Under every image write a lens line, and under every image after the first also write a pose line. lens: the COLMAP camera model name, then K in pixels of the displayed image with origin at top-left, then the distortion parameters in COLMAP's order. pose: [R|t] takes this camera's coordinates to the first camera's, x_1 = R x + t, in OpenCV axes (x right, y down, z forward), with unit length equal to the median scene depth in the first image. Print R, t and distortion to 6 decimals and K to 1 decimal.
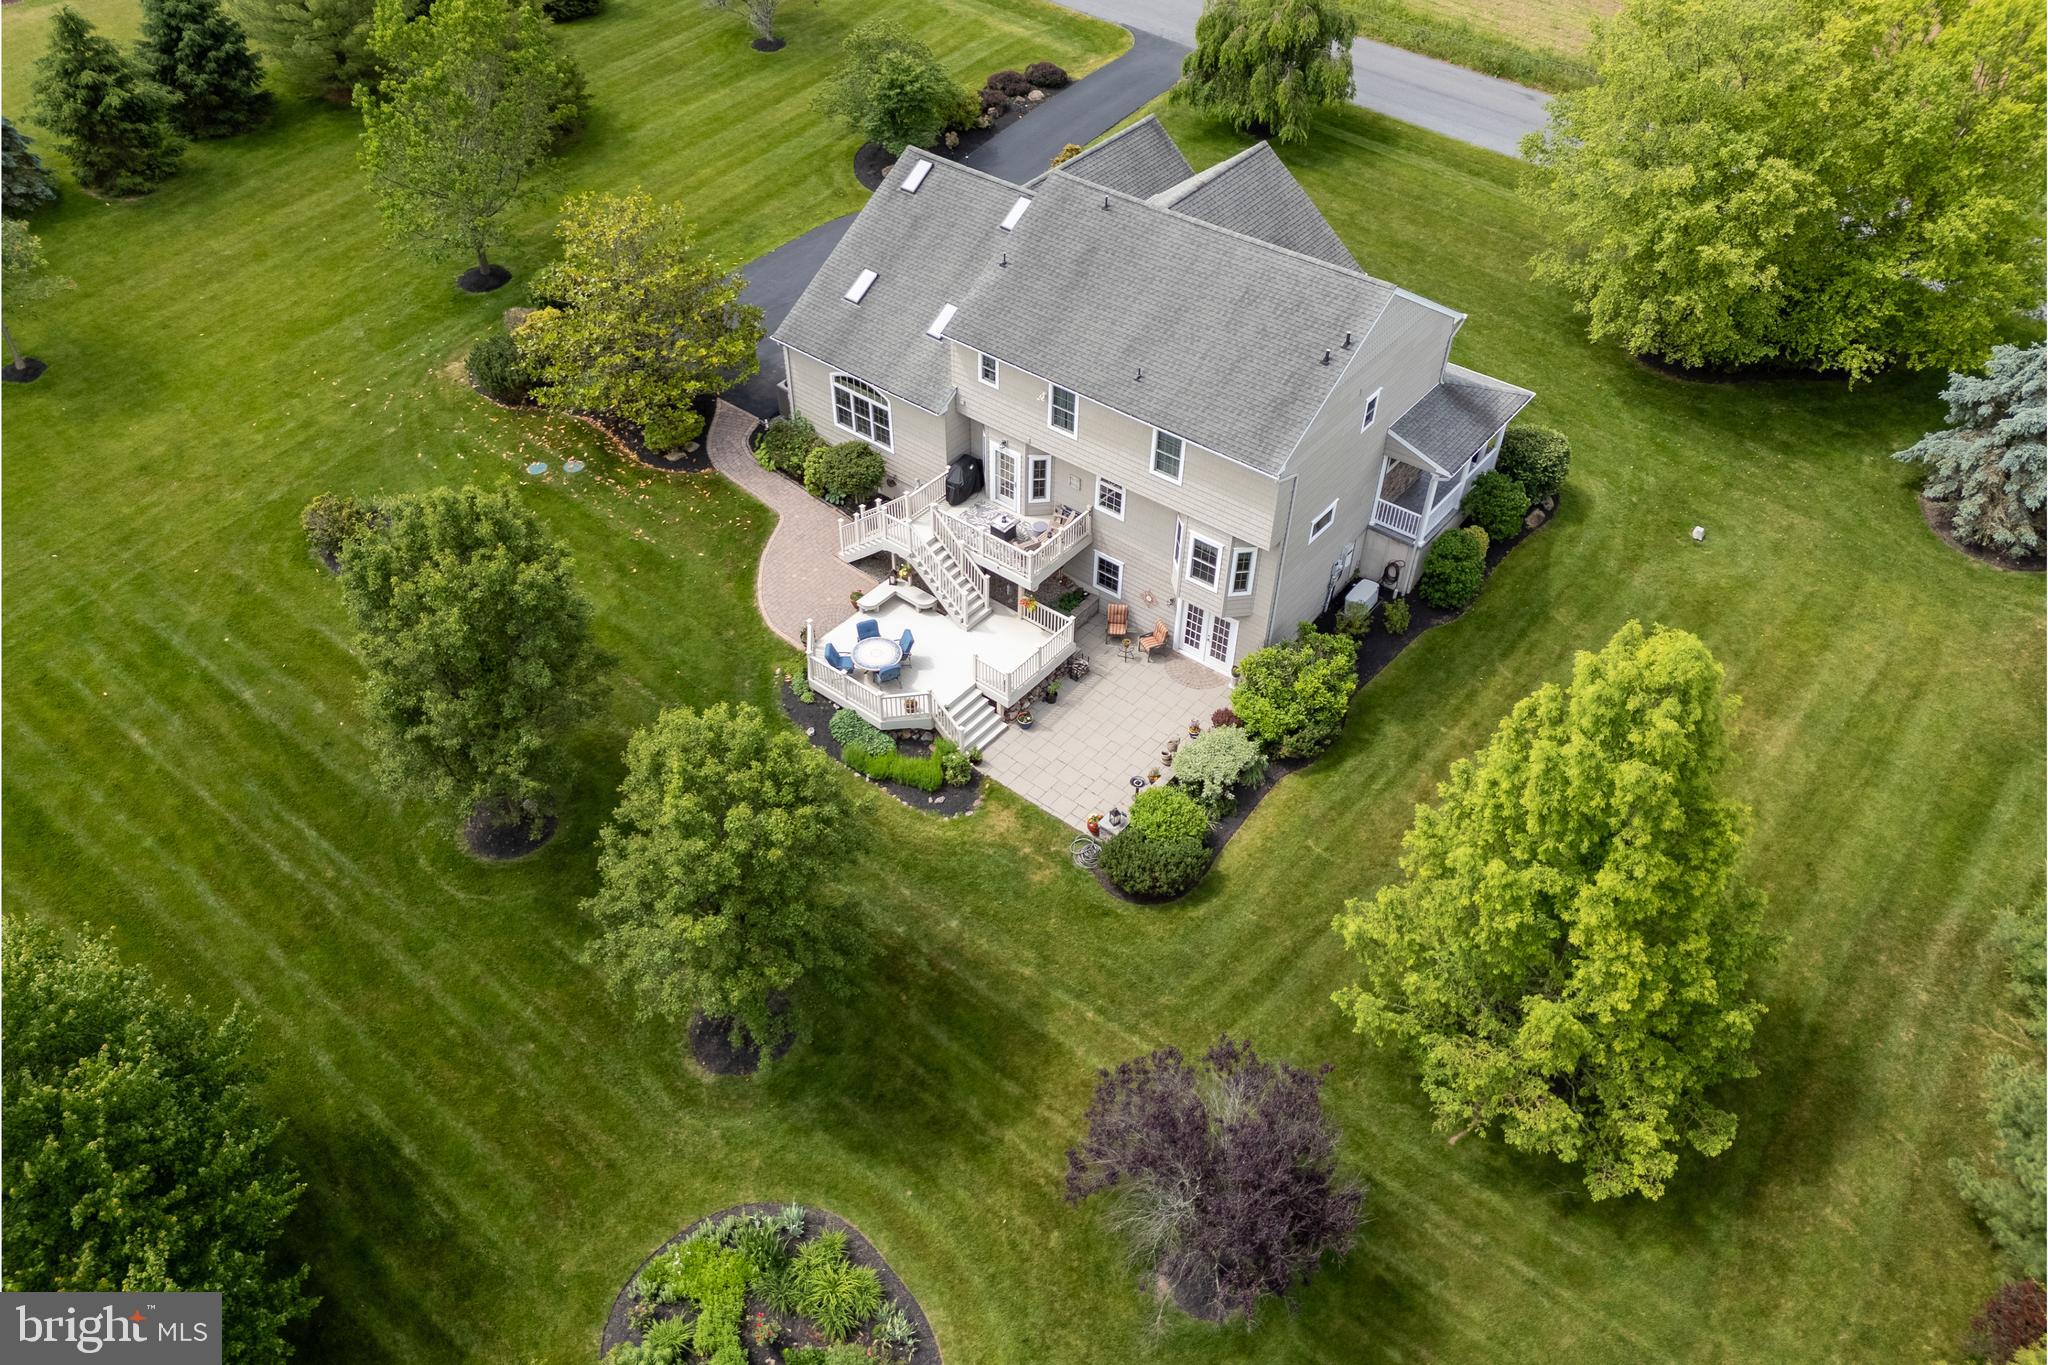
lens RADIAL K [[1498.3, 0, 1020.6], [0, 1498.3, 692.3], [0, 0, 1]] dist [0.068114, -0.085681]
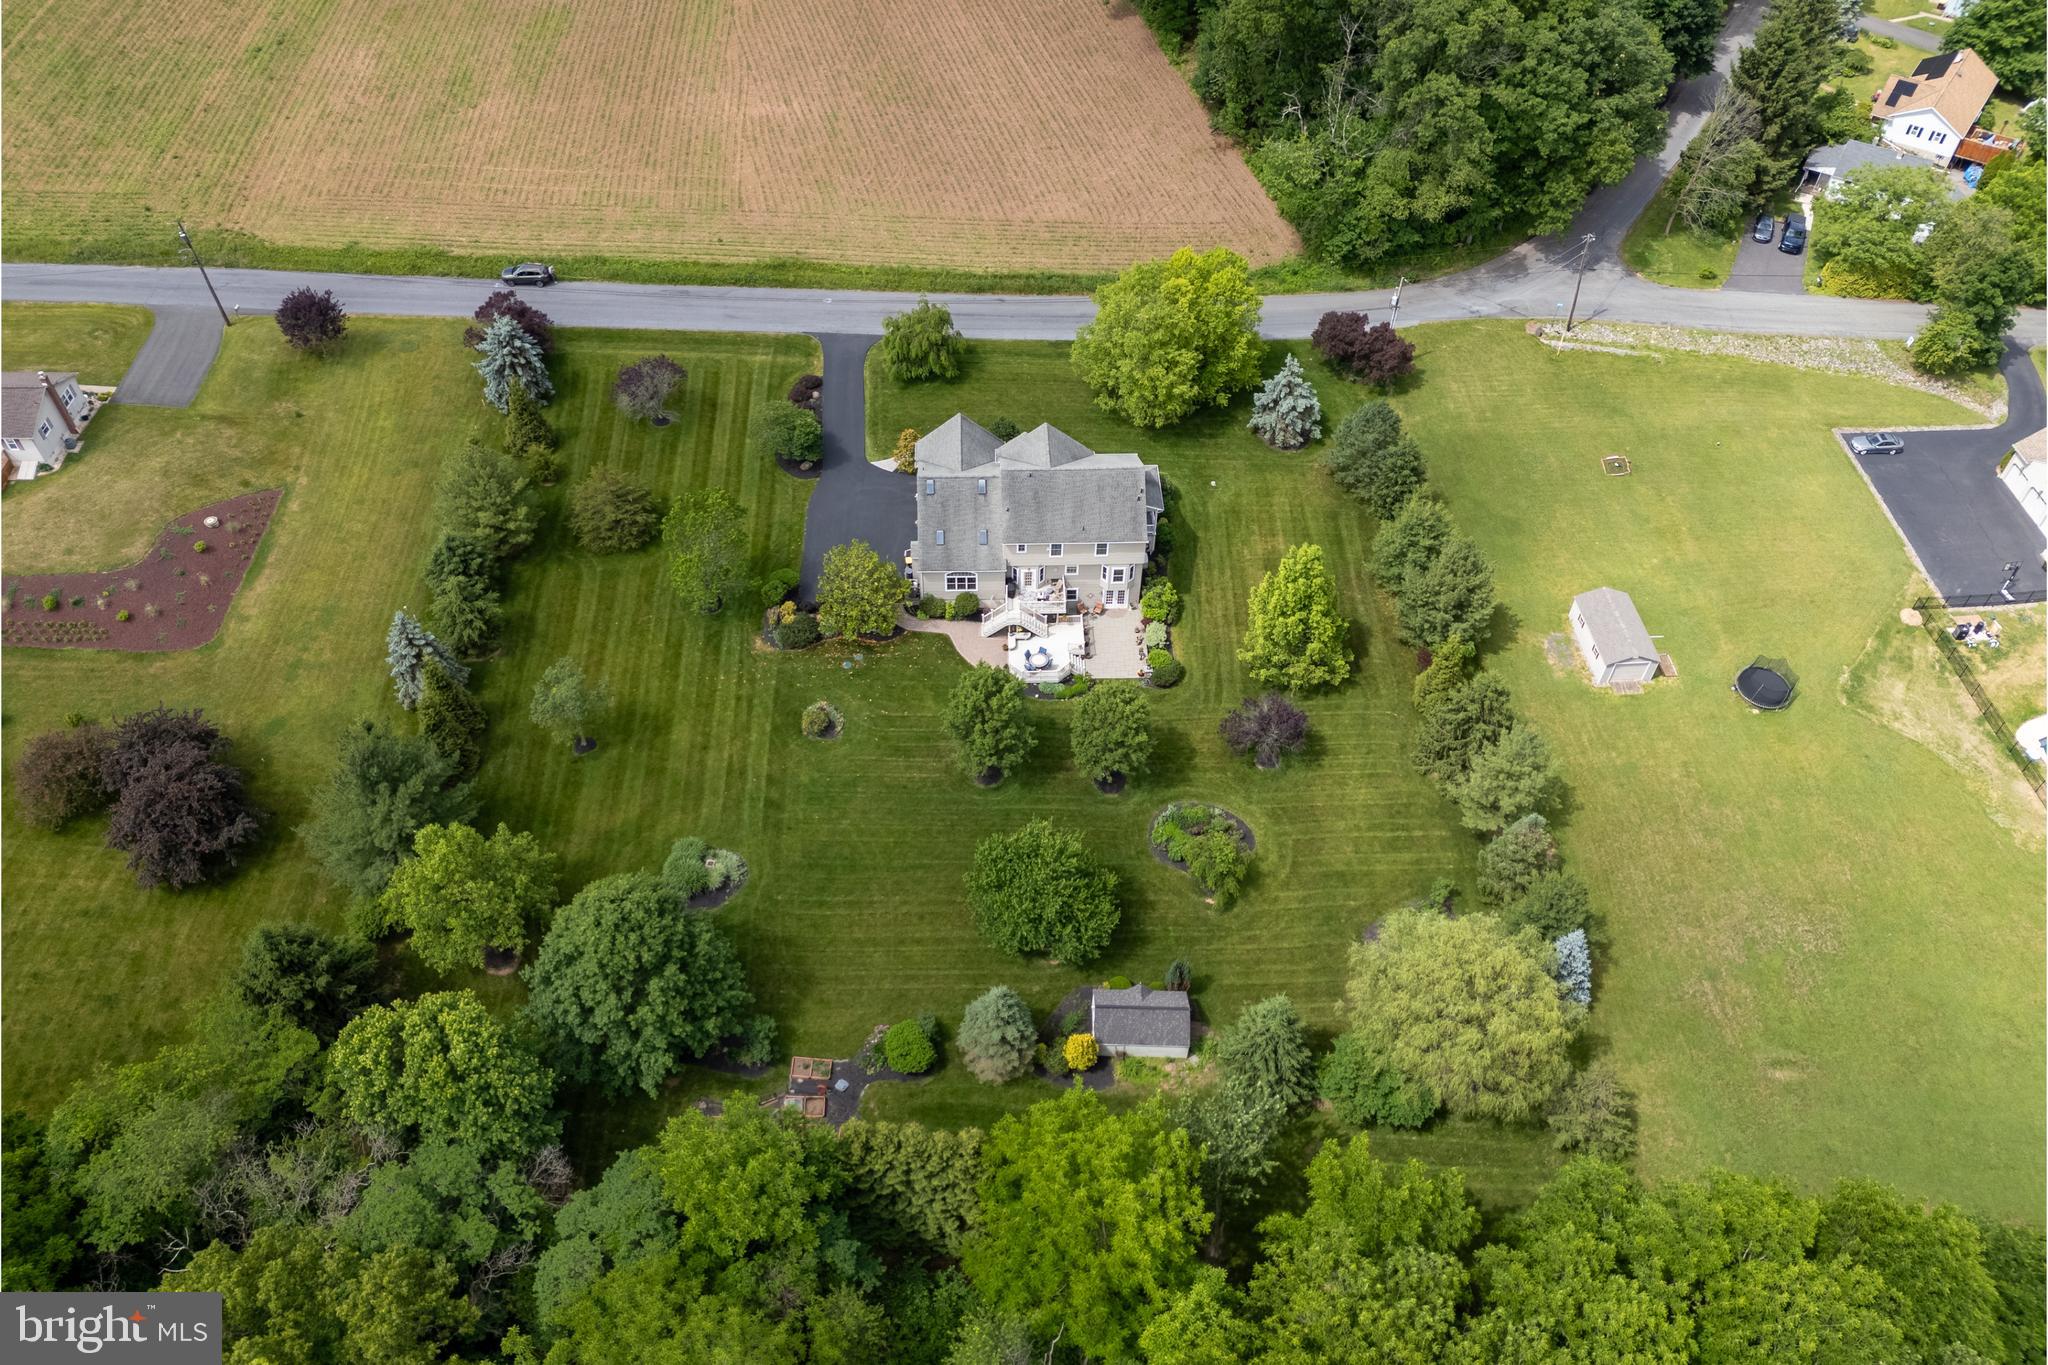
lens RADIAL K [[1486.5, 0, 1024.0], [0, 1486.5, 682.5], [0, 0, 1]] dist [0.059977, -0.070358]
pose [[0.761703, -0.485477, 0.429092, -1.228129], [0.439595, 0.873733, 0.208200, -0.534755], [-0.475988, 0.030040, 0.878938, -1.287338]]
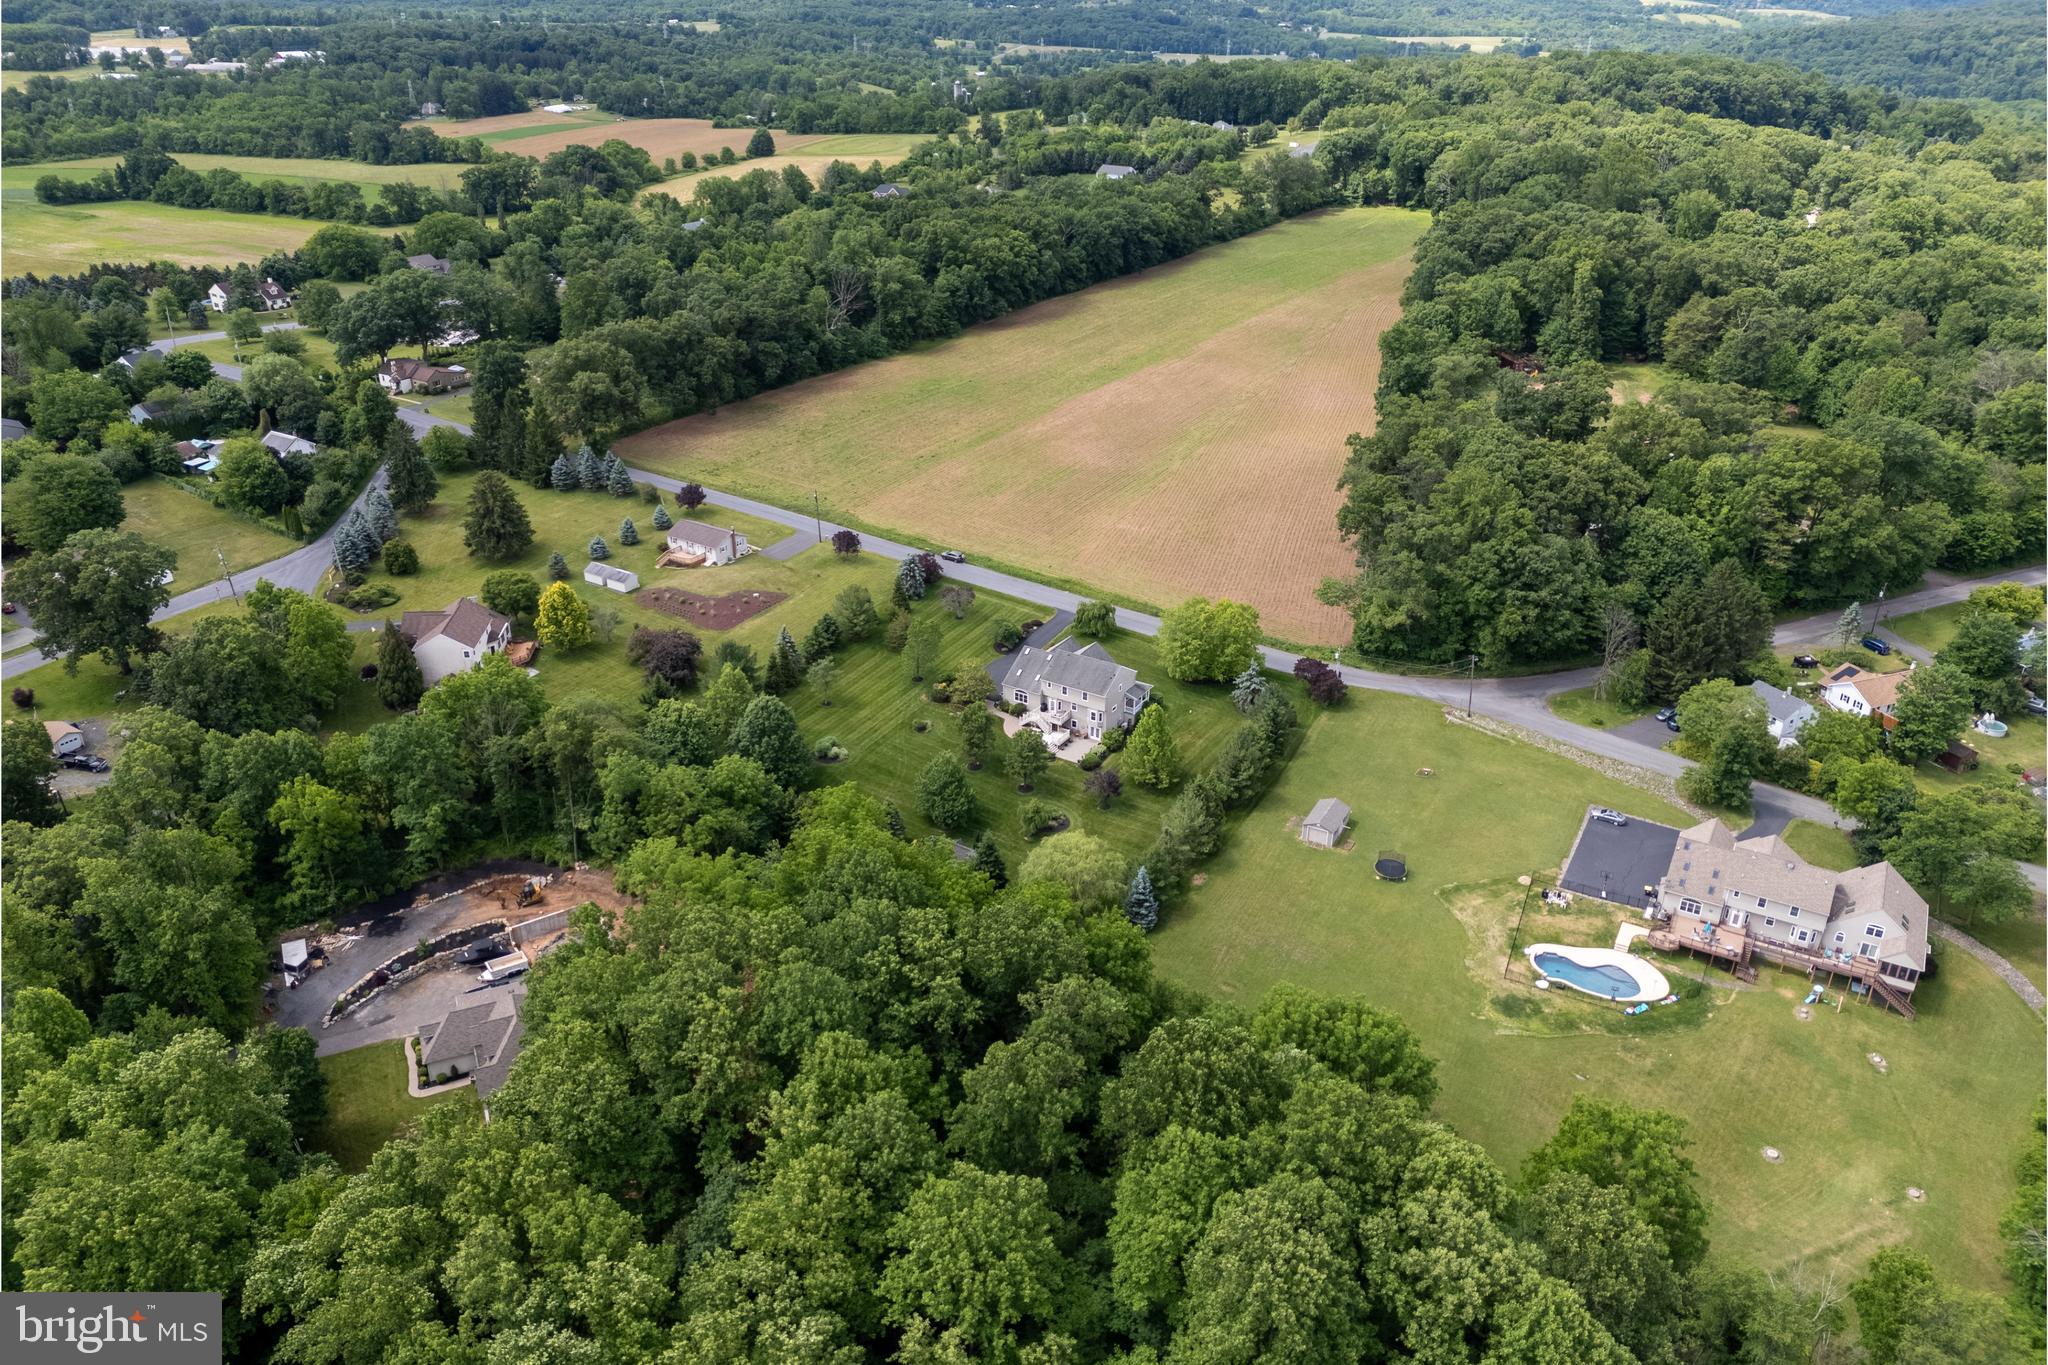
lens RADIAL K [[1498.3, 0, 1020.6], [0, 1498.3, 692.3], [0, 0, 1]] dist [0.068114, -0.085681]
pose [[0.993277, -0.055313, 0.101692, -0.633194], [0.081681, 0.957369, -0.277080, 1.214545], [-0.082031, 0.283524, 0.955450, -3.869943]]
